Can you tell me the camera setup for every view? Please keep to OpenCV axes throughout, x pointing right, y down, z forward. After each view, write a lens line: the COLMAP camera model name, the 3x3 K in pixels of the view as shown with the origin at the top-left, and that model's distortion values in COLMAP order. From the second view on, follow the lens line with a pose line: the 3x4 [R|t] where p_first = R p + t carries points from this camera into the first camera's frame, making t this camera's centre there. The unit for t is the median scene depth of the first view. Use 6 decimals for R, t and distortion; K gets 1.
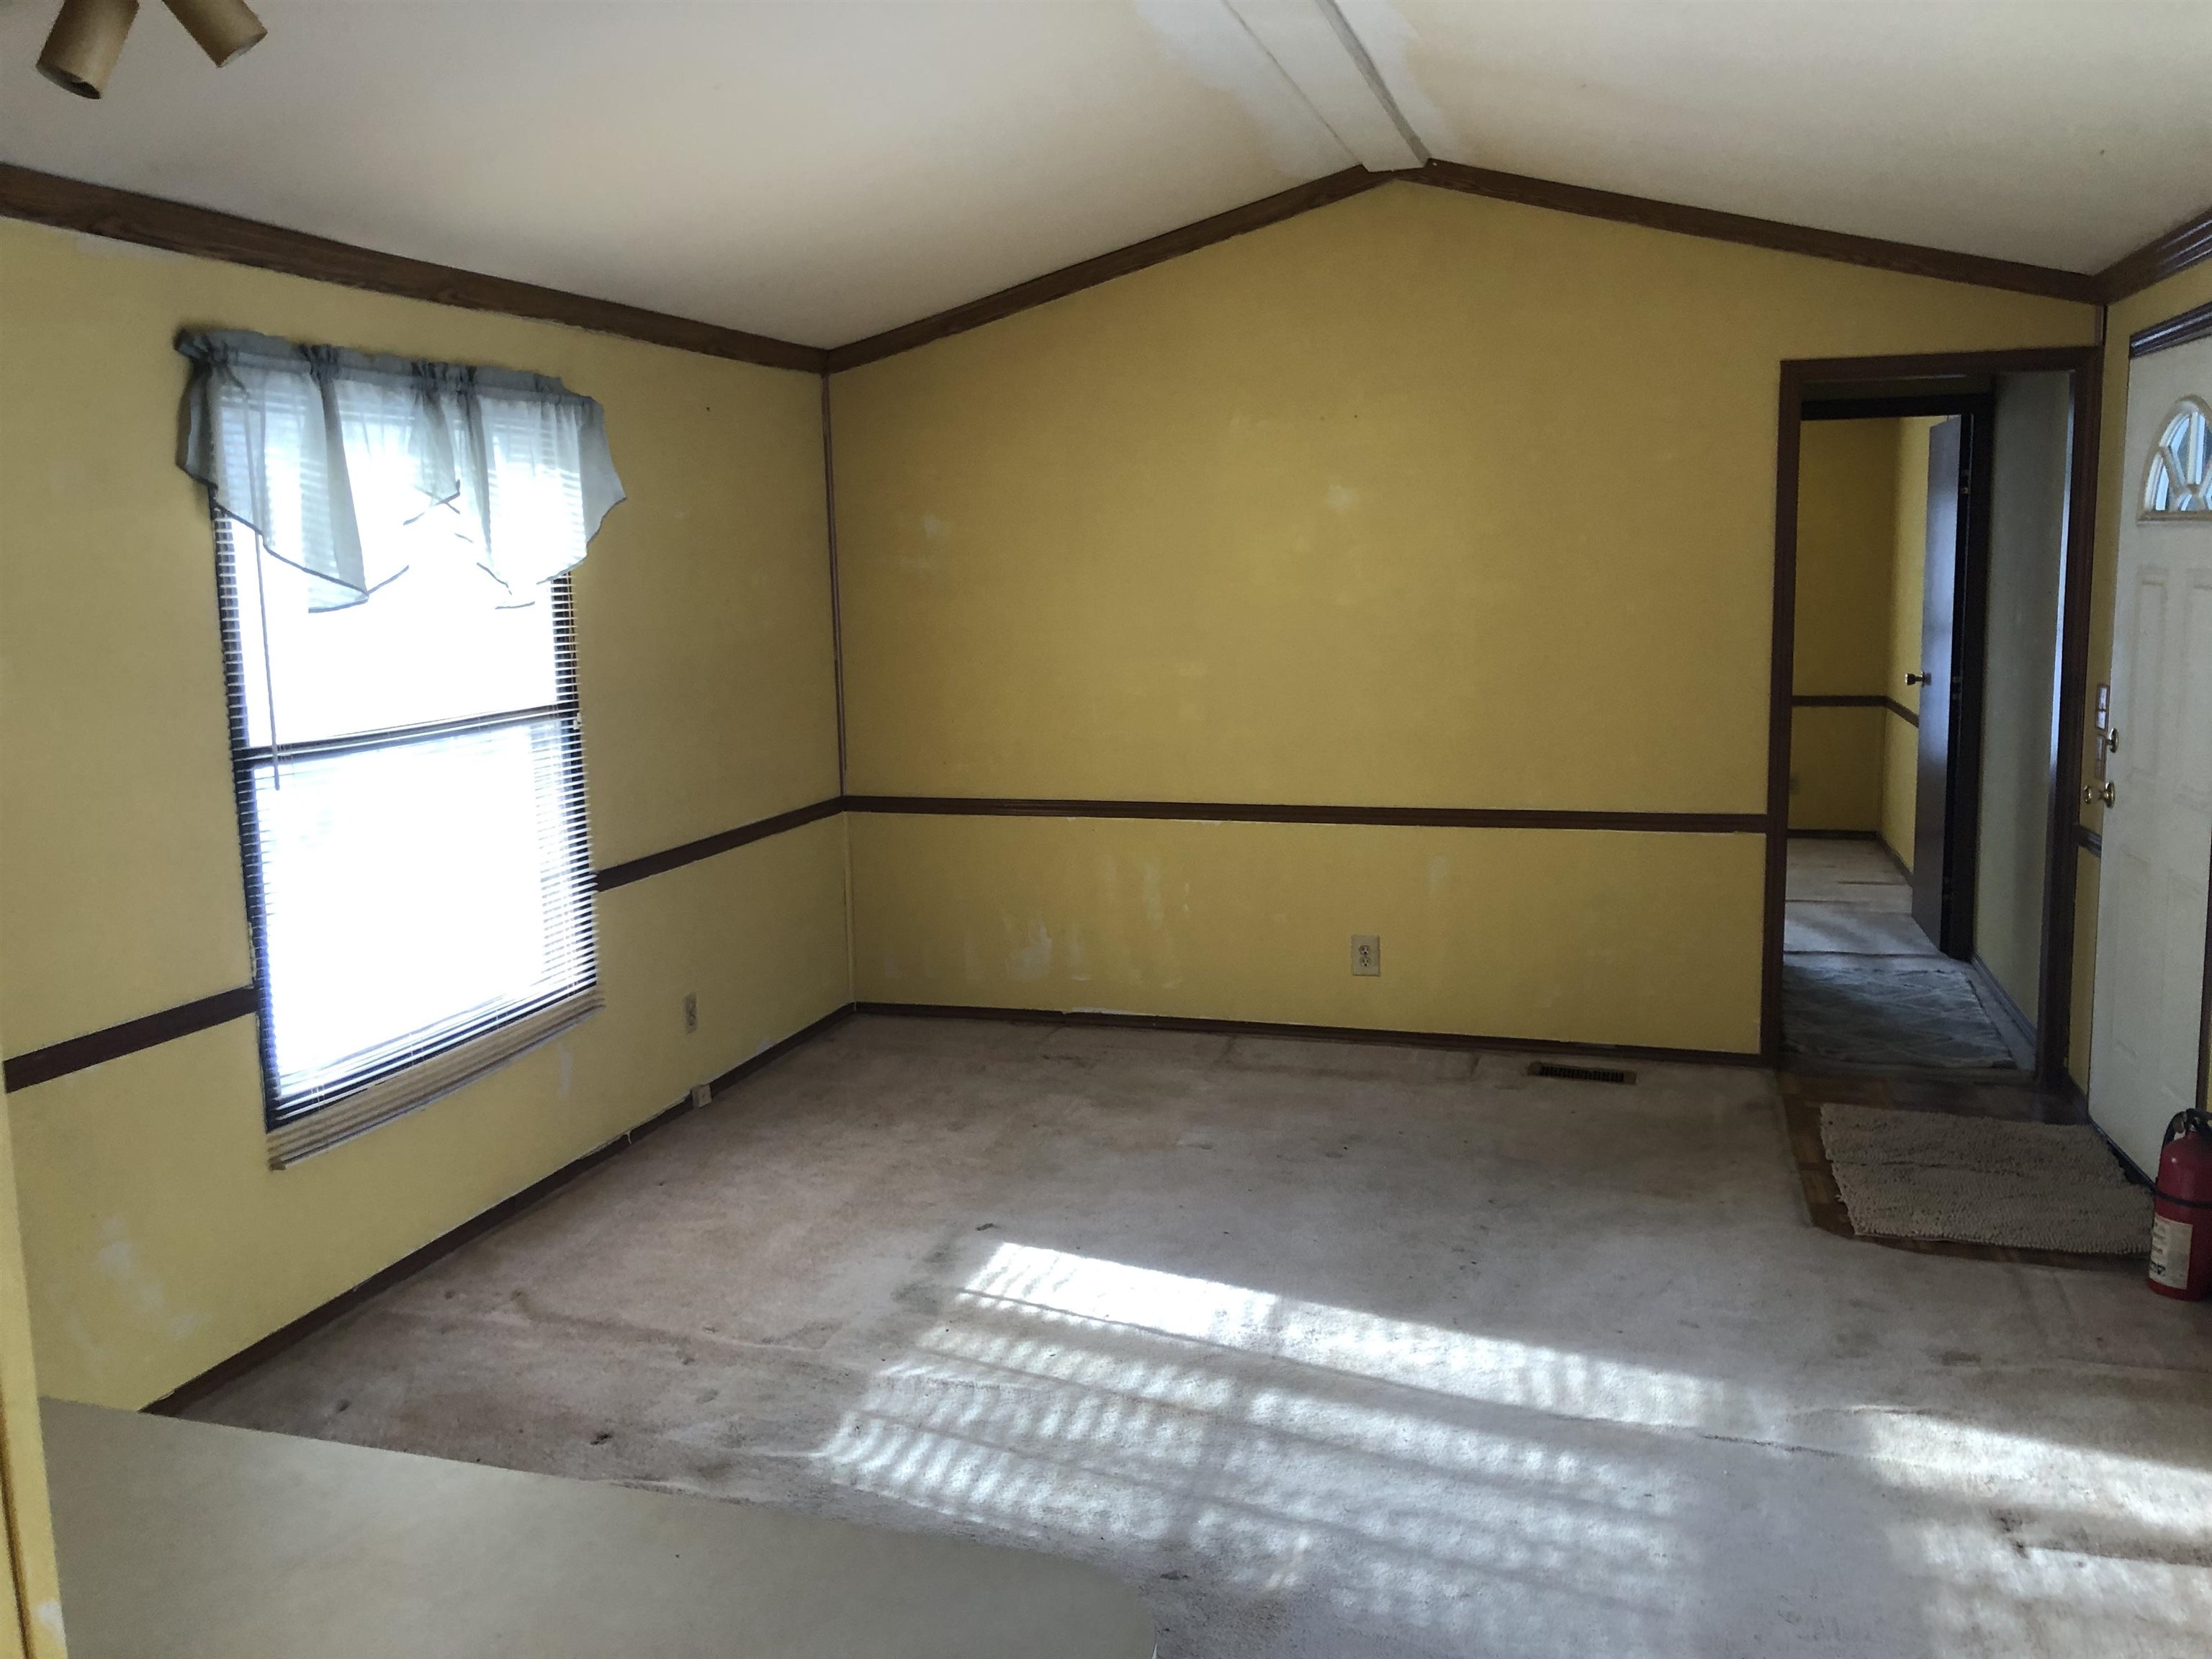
lens RADIAL K [[1805.1, 0, 1091.9], [0, 1805.1, 809.6], [0, 0, 1]] dist [0.020226, -0.026693]
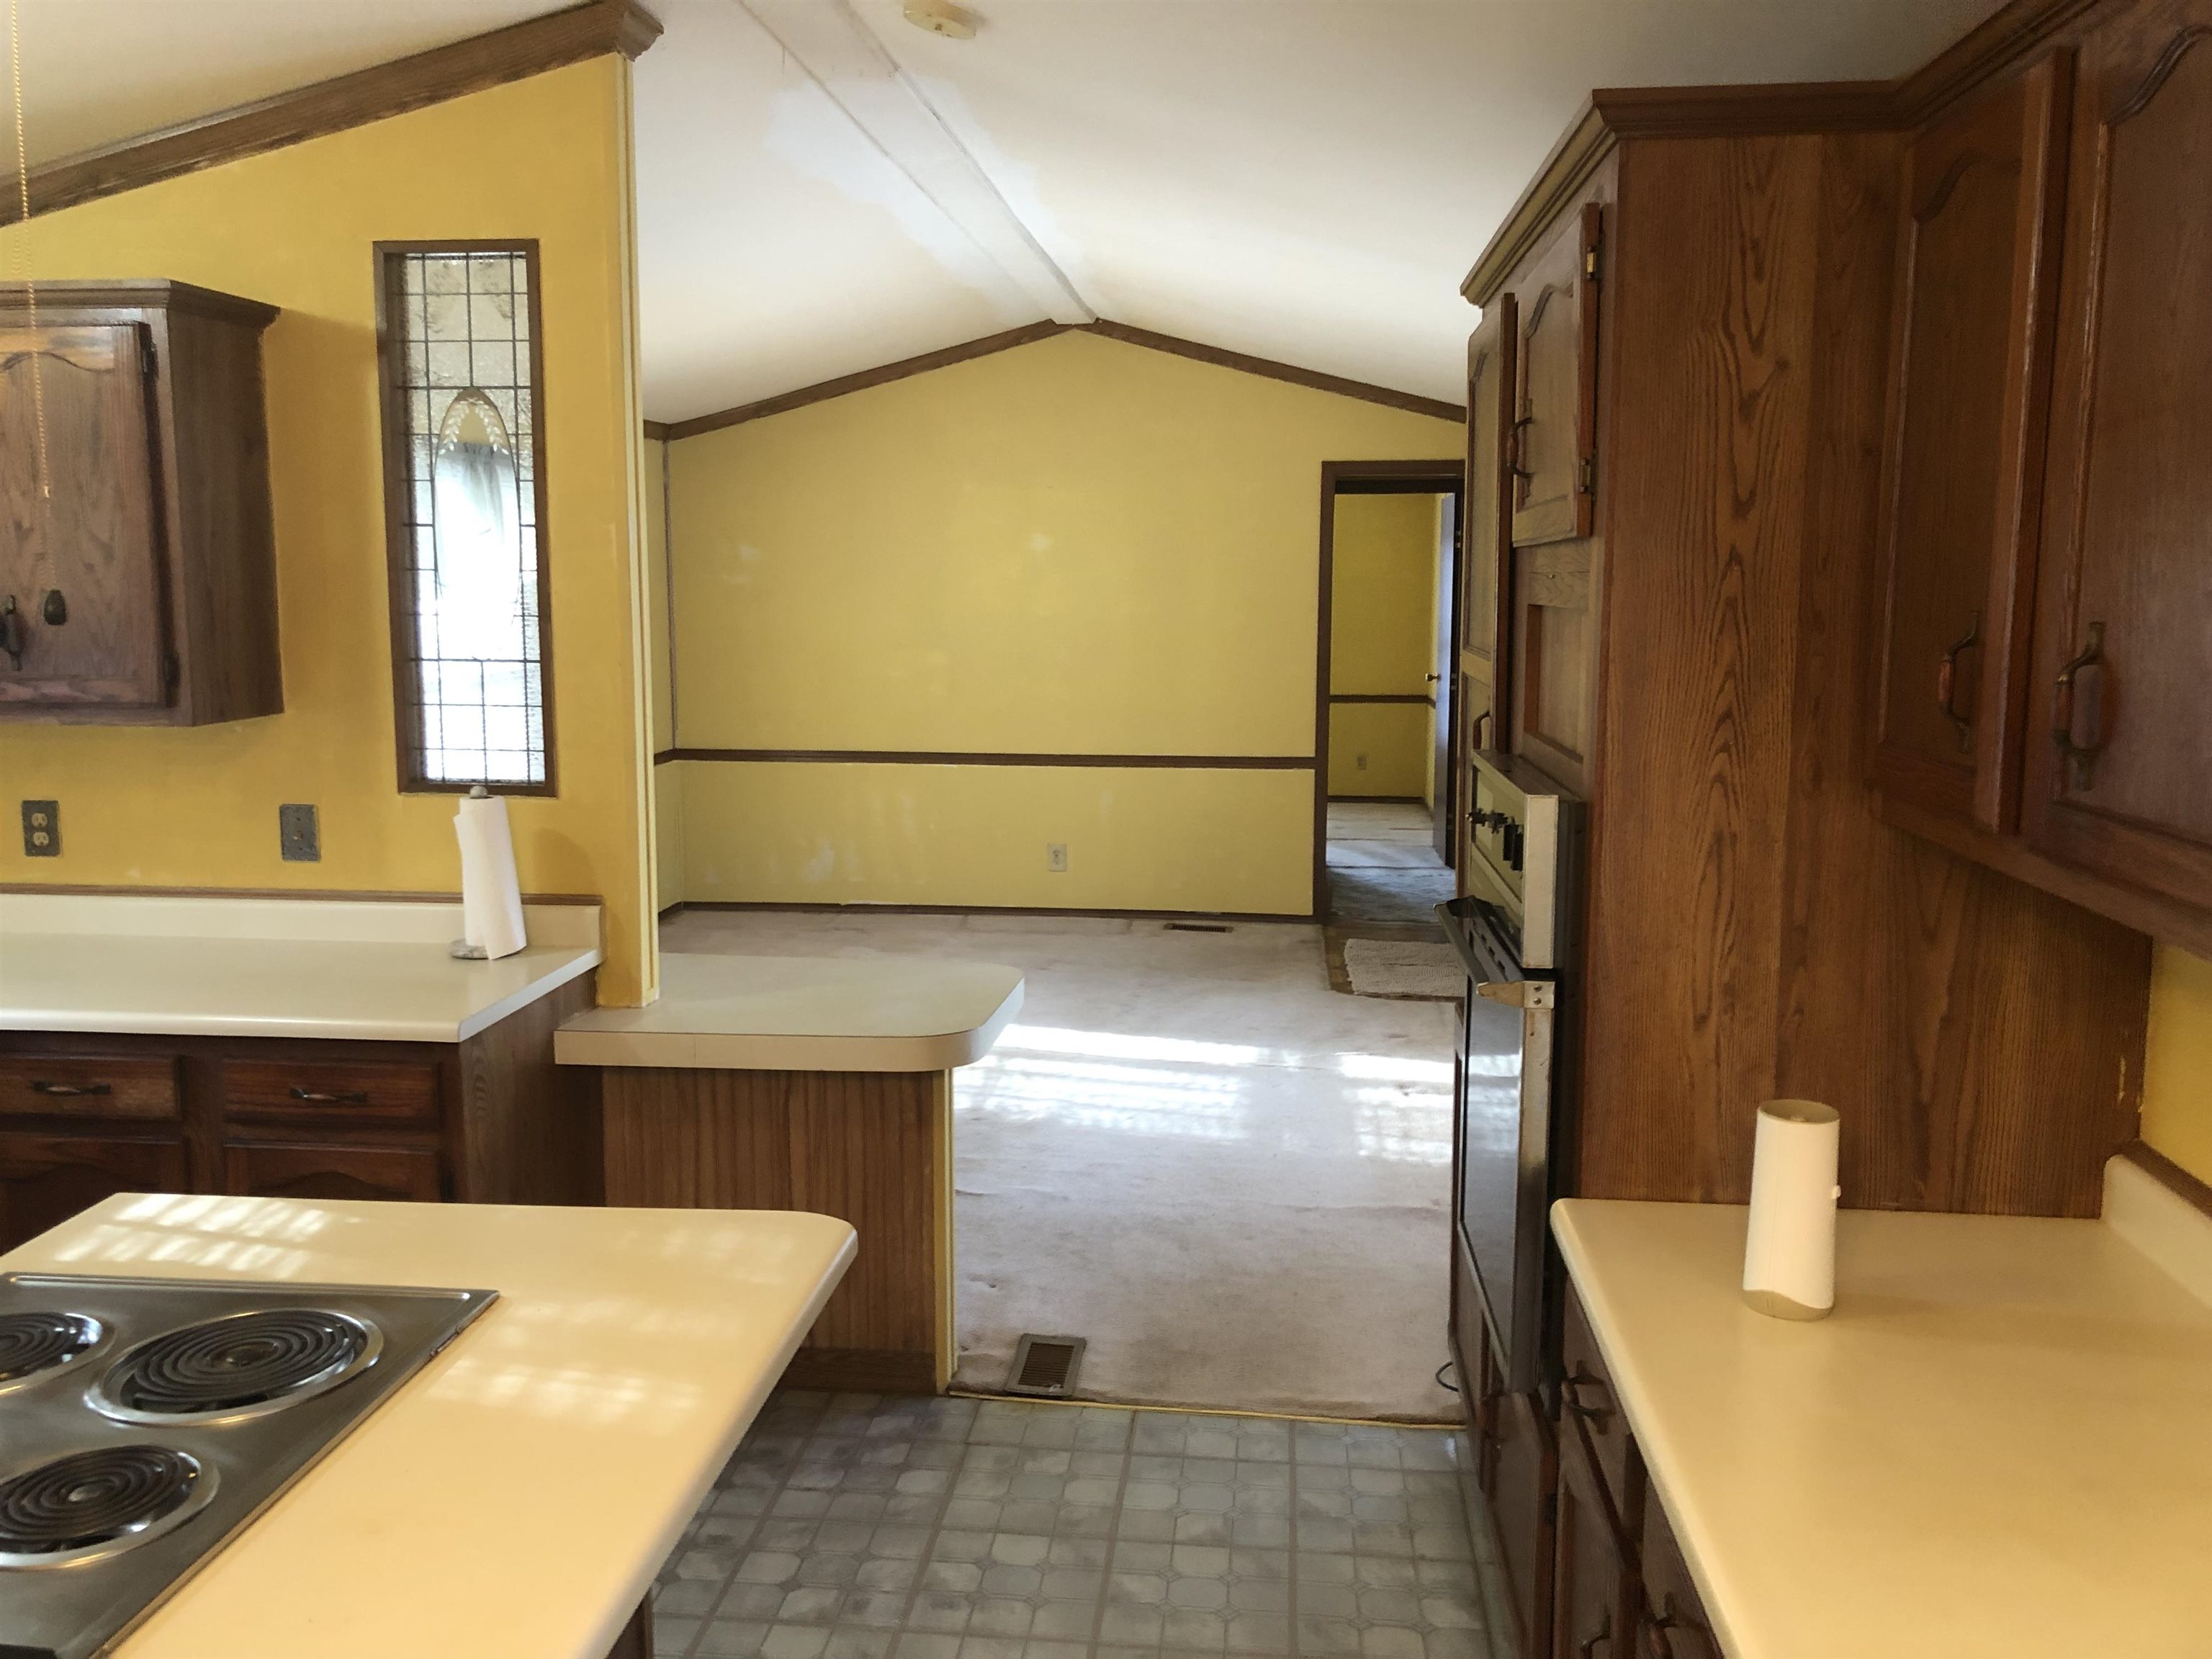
lens RADIAL K [[1805.1, 0, 1099.9], [0, 1805.1, 806.6], [0, 0, 1]] dist [0.020226, -0.026693]
pose [[0.980909, -0.002694, 0.194448, -0.106680], [0.005699, 0.999873, -0.014900, 0.069274], [-0.194383, 0.015724, 0.980800, -0.477401]]
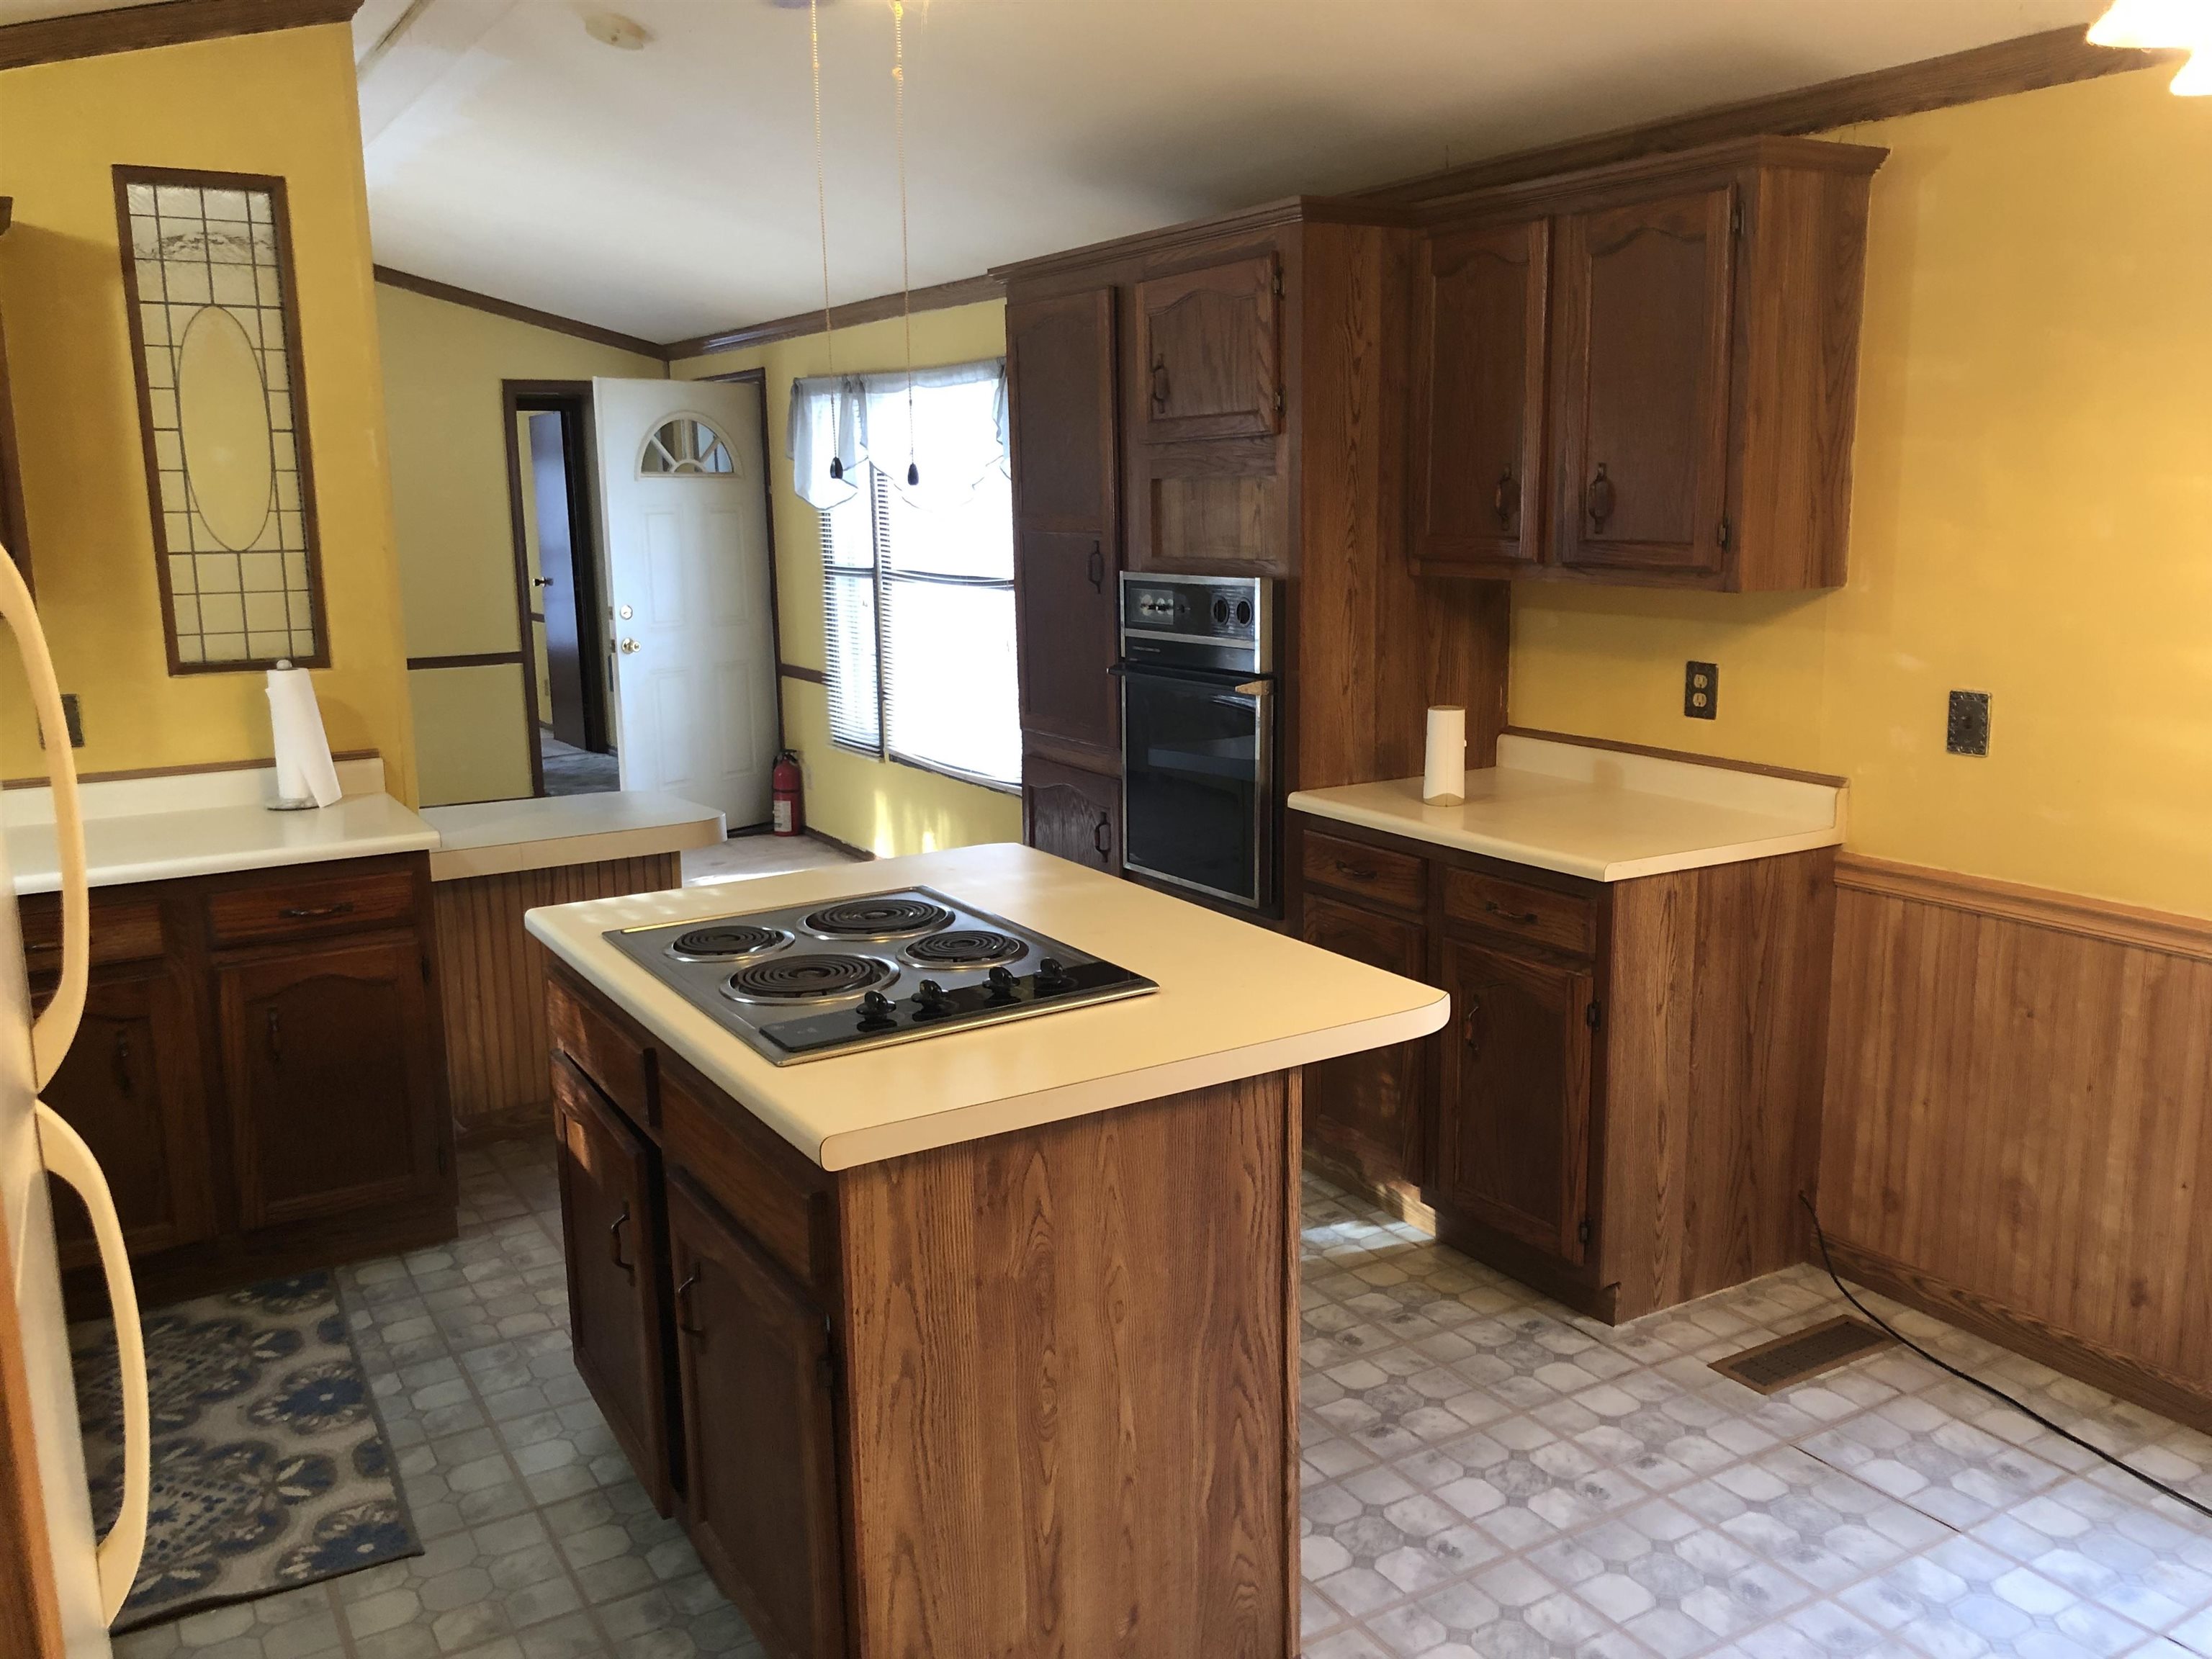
lens RADIAL K [[1805.1, 0, 1091.0], [0, 1805.1, 841.5], [0, 0, 1]] dist [0.020226, -0.026693]
pose [[0.666544, -0.134366, 0.733256, -0.565250], [0.108855, 0.990622, 0.082575, 0.101994], [-0.737475, 0.024778, 0.674920, -0.549476]]
